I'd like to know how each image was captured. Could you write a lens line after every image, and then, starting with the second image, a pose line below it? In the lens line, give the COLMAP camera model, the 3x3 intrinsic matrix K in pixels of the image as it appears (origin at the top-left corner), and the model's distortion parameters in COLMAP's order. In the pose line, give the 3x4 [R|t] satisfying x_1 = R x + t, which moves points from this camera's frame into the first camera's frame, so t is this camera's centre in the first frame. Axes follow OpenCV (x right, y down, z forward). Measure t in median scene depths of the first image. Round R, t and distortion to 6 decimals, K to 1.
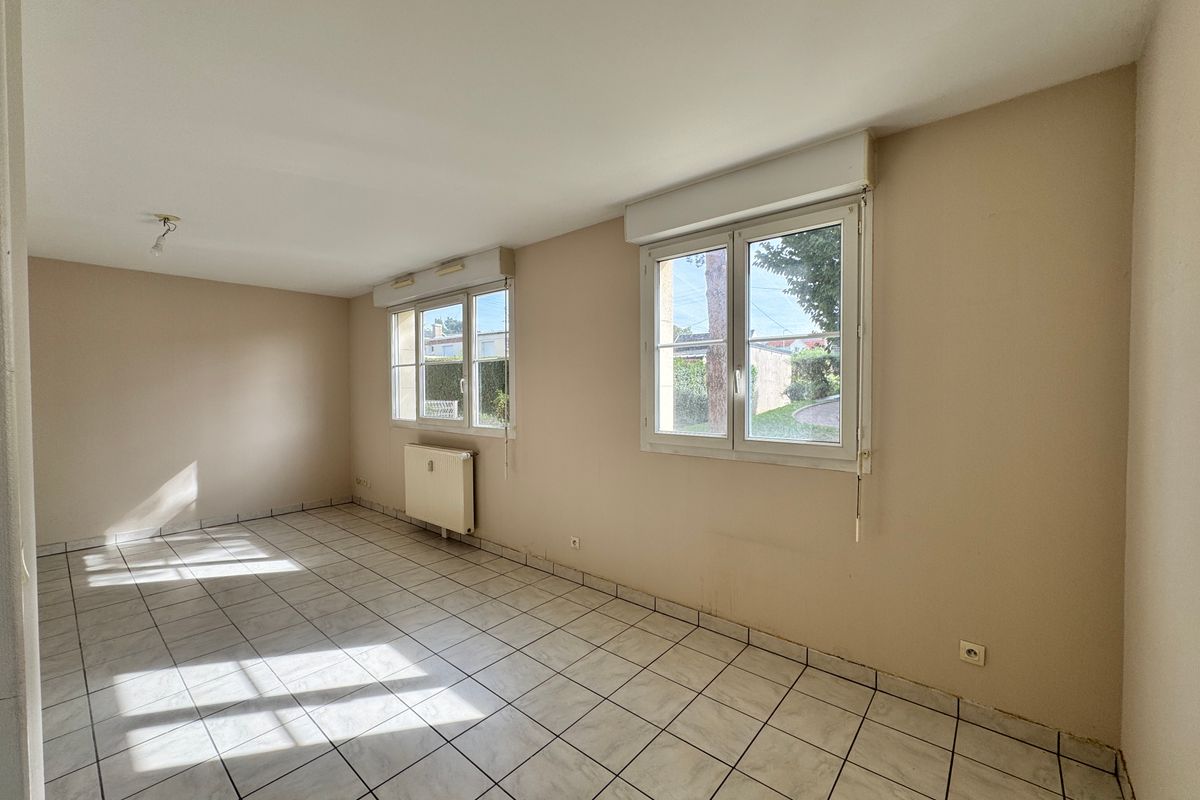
lens RADIAL K [[477.8, 0, 597.0], [0, 477.8, 404.0], [0, 0, 1]] dist [-0.005372, -0.000352]
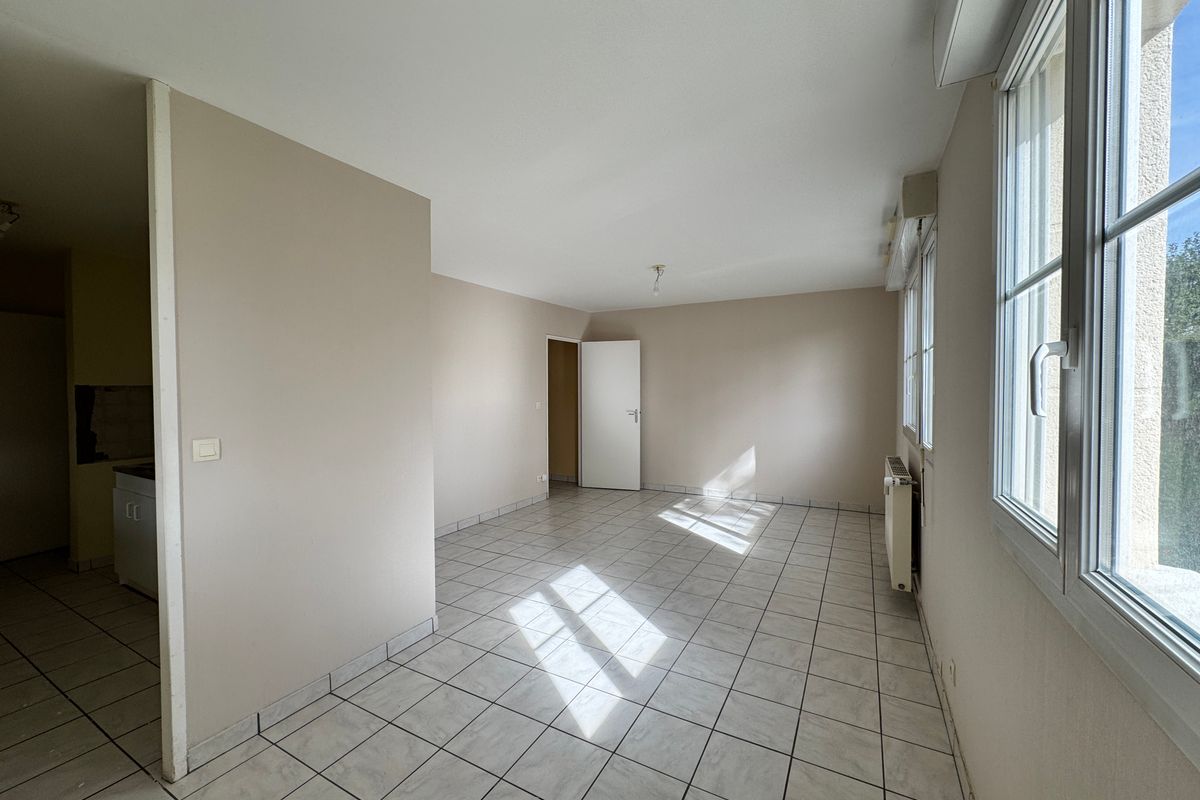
lens RADIAL K [[477.8, 0, 598.9], [0, 477.8, 395.1], [0, 0, 1]] dist [-0.005372, -0.000352]
pose [[0.201635, 0.019034, -0.979276, 0.440254], [-0.027949, 0.999516, 0.013673, -0.026073], [0.979062, 0.024613, 0.202070, 0.524667]]
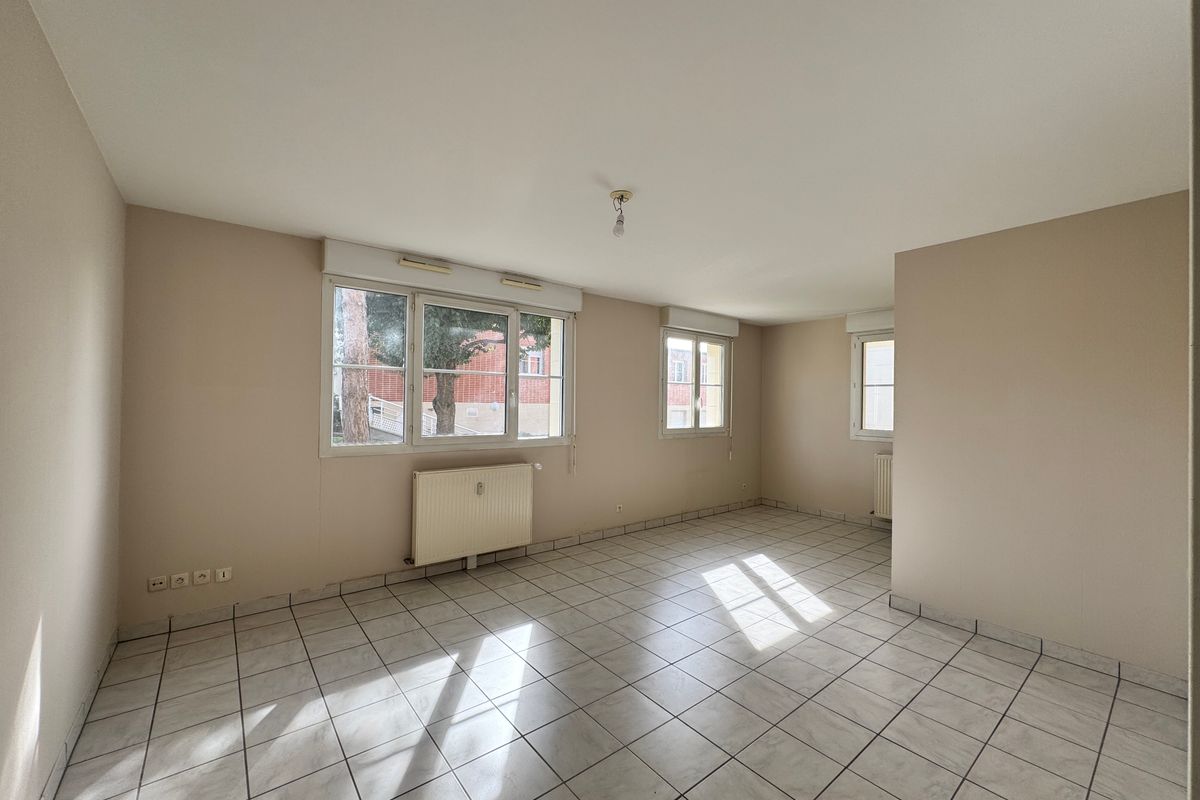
lens RADIAL K [[477.8, 0, 600.7], [0, 477.8, 402.5], [0, 0, 1]] dist [-0.005372, -0.000352]
pose [[0.181690, 0.008443, 0.983320, -1.652193], [0.017952, 0.999768, -0.011901, -0.022170], [-0.983192, 0.019815, 0.181496, 0.852804]]
